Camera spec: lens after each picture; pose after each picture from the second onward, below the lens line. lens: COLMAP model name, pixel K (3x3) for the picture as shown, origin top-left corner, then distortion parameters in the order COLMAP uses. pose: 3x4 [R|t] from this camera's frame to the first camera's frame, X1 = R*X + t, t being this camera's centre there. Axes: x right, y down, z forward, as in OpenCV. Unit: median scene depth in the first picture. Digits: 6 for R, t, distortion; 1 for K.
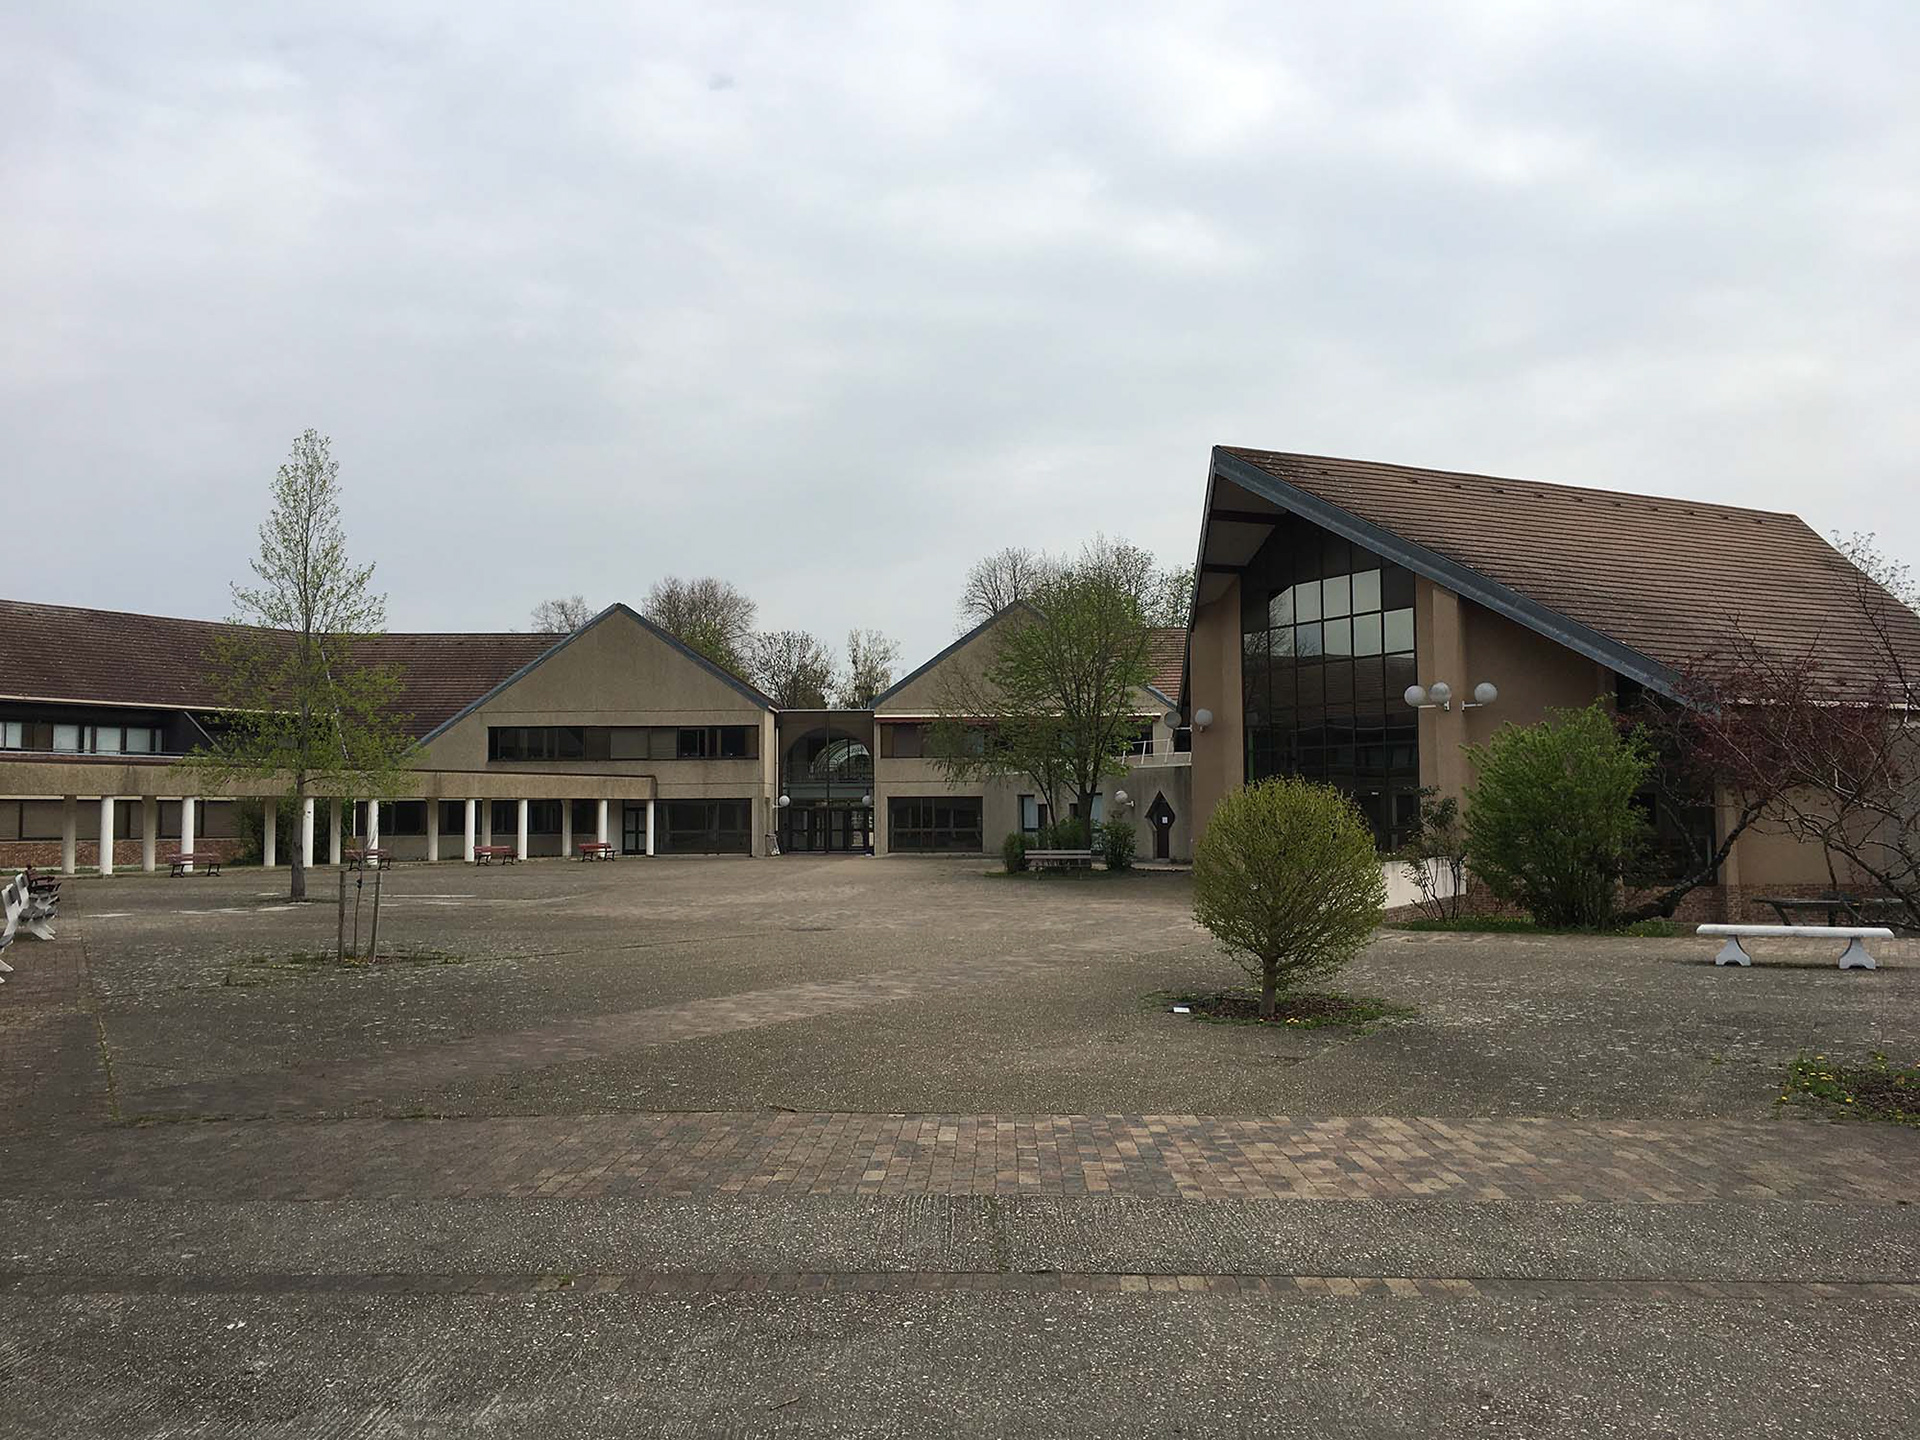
lens RADIAL K [[1564.2, 0, 960.0], [0, 1564.2, 720.0], [0, 0, 1]] dist [0.009612, 0.001362]
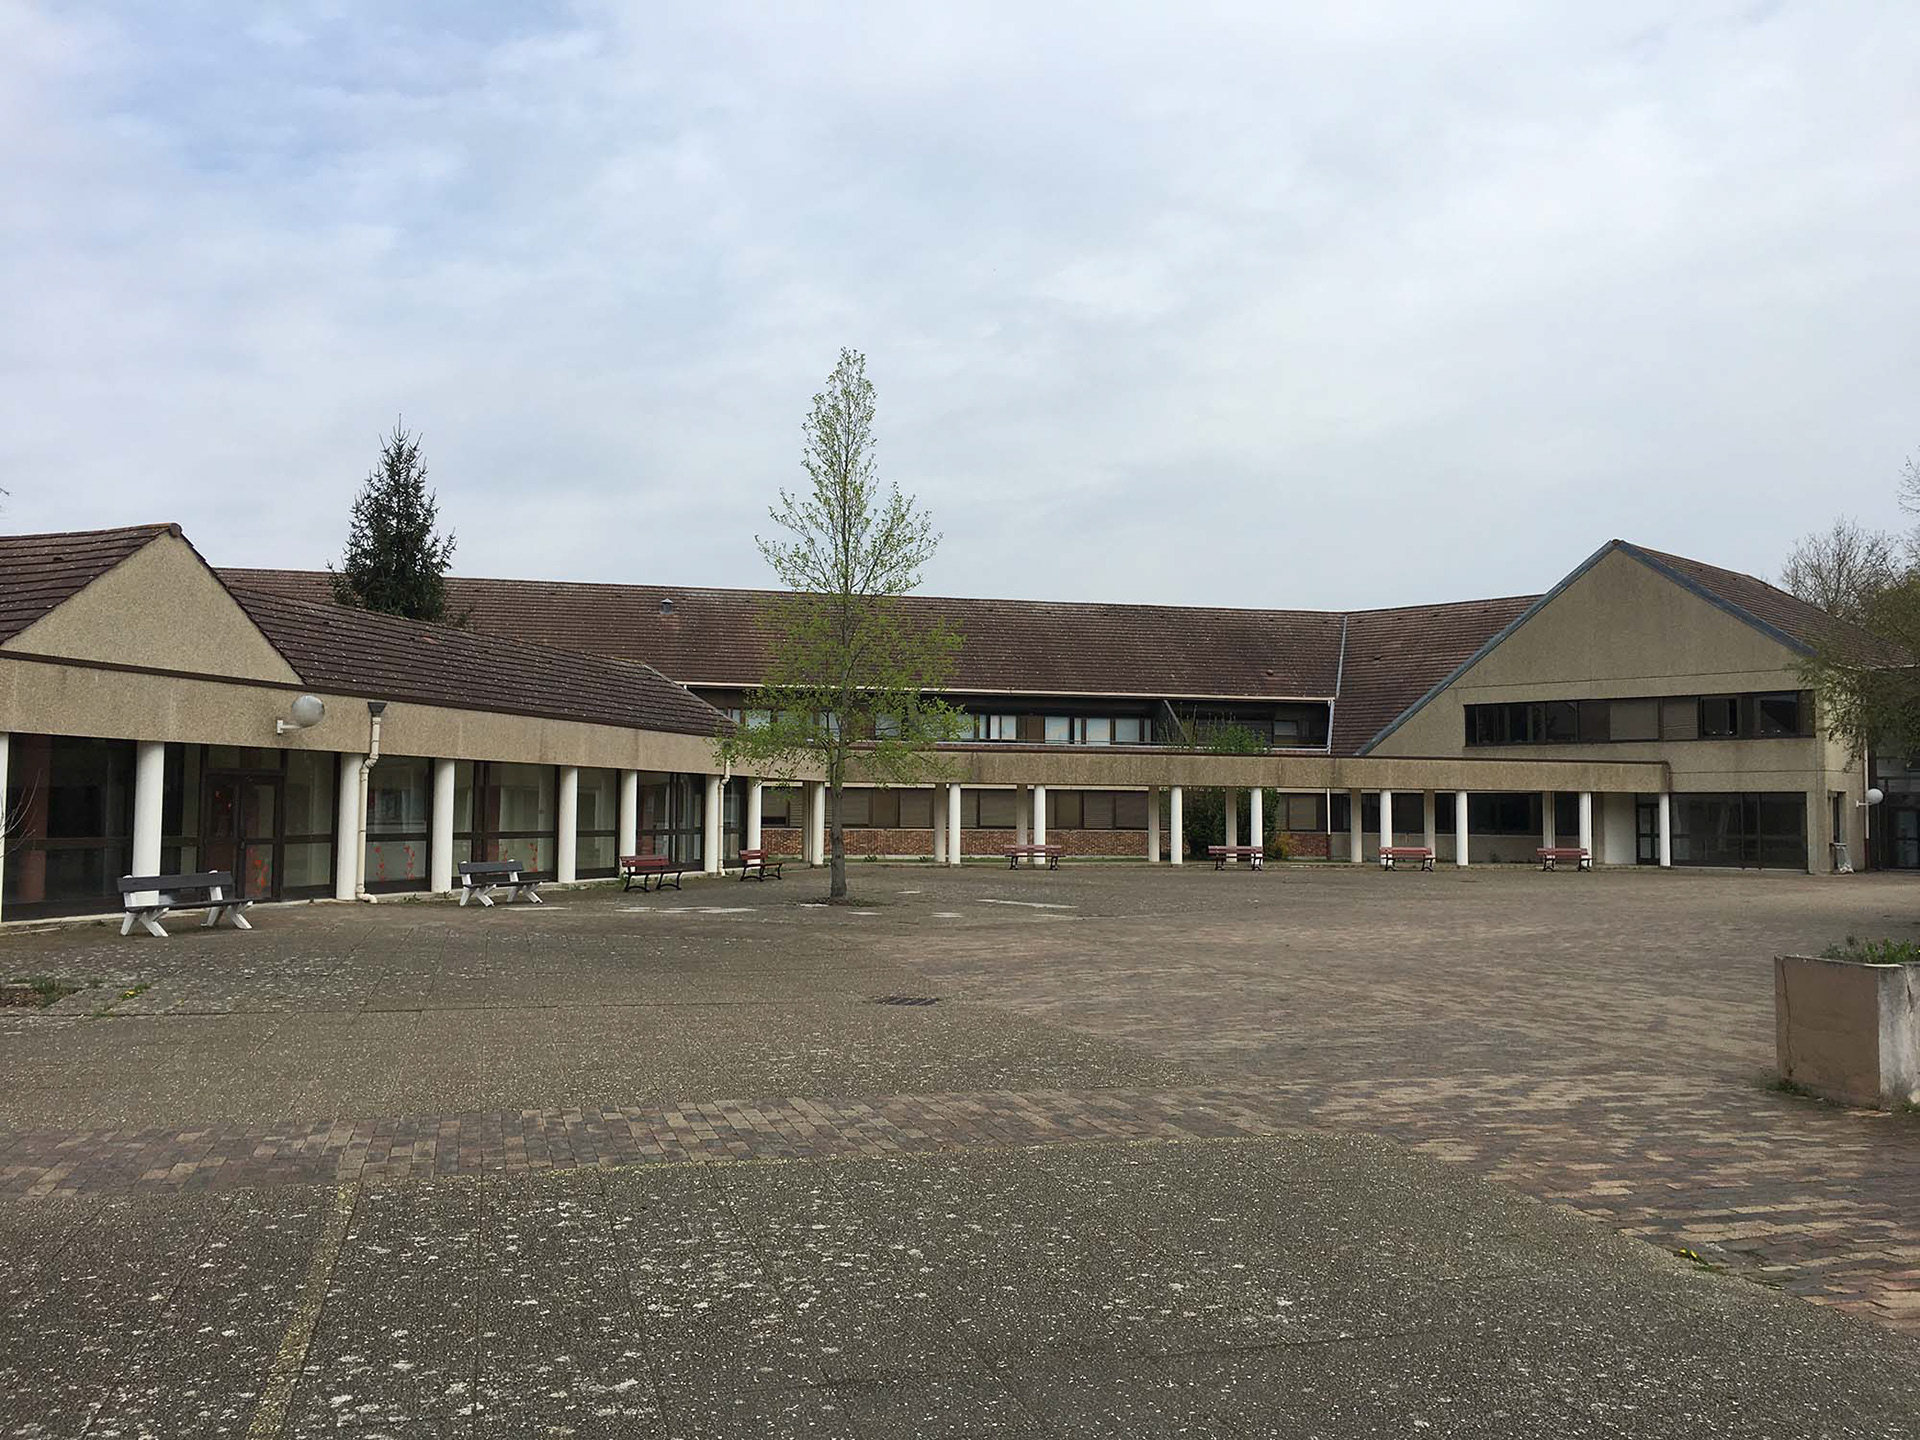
lens RADIAL K [[1564.2, 0, 960.0], [0, 1564.2, 720.0], [0, 0, 1]] dist [0.009612, 0.001362]
pose [[0.688420, -0.028411, -0.724756, 0.119221], [0.030102, 0.999491, -0.010589, 0.013241], [0.724688, -0.014527, 0.688924, 0.230049]]
